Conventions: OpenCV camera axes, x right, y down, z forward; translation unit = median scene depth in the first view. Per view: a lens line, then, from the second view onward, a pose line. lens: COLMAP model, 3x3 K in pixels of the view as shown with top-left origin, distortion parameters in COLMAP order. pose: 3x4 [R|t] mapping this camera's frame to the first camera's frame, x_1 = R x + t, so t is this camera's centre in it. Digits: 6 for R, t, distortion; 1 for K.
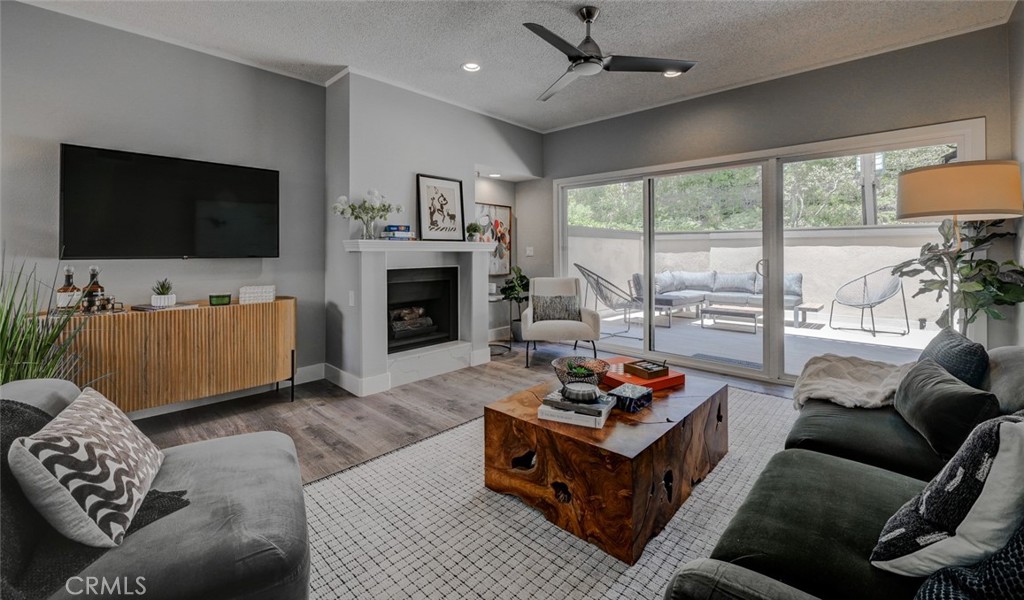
lens RADIAL K [[417.3, 0, 528.1], [0, 417.3, 249.4], [0, 0, 1]] dist [-0.000668, -0.004909]
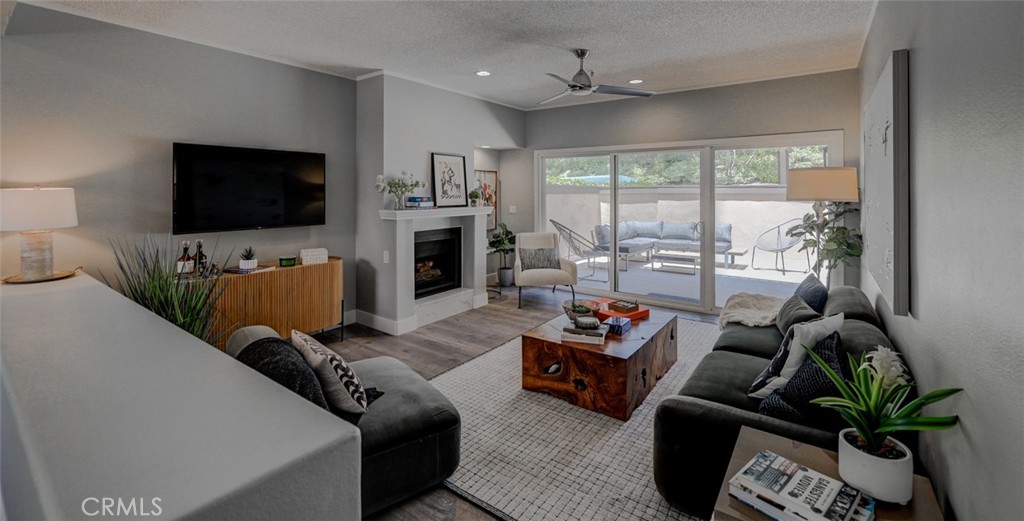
lens RADIAL K [[421.9, 0, 522.7], [0, 421.9, 191.8], [0, 0, 1]] dist [-0.000949, -0.000172]
pose [[0.993678, -0.000778, 0.112266, -0.173001], [-0.000101, 0.999969, 0.007830, -0.092798], [-0.112268, -0.007792, 0.993647, -0.313692]]
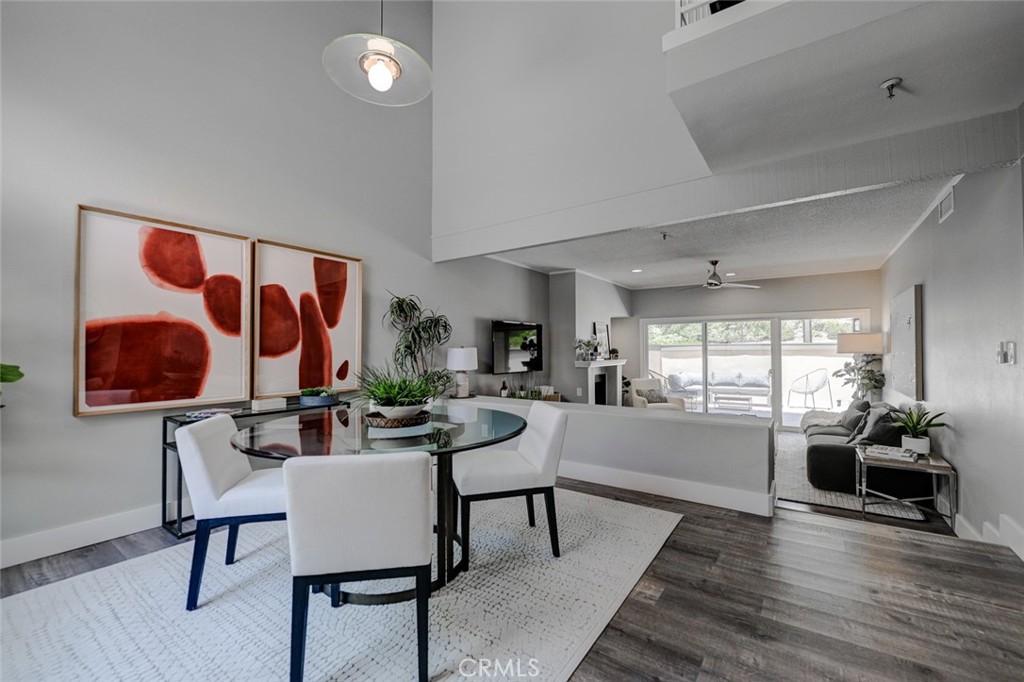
lens RADIAL K [[425.4, 0, 526.6], [0, 425.4, 345.8], [0, 0, 1]] dist [-0.000806, -0.000001]
pose [[0.989159, -0.003282, 0.146815, -1.005081], [0.003608, 0.999992, -0.001960, -0.095632], [-0.146807, 0.002469, 0.989162, -0.939091]]
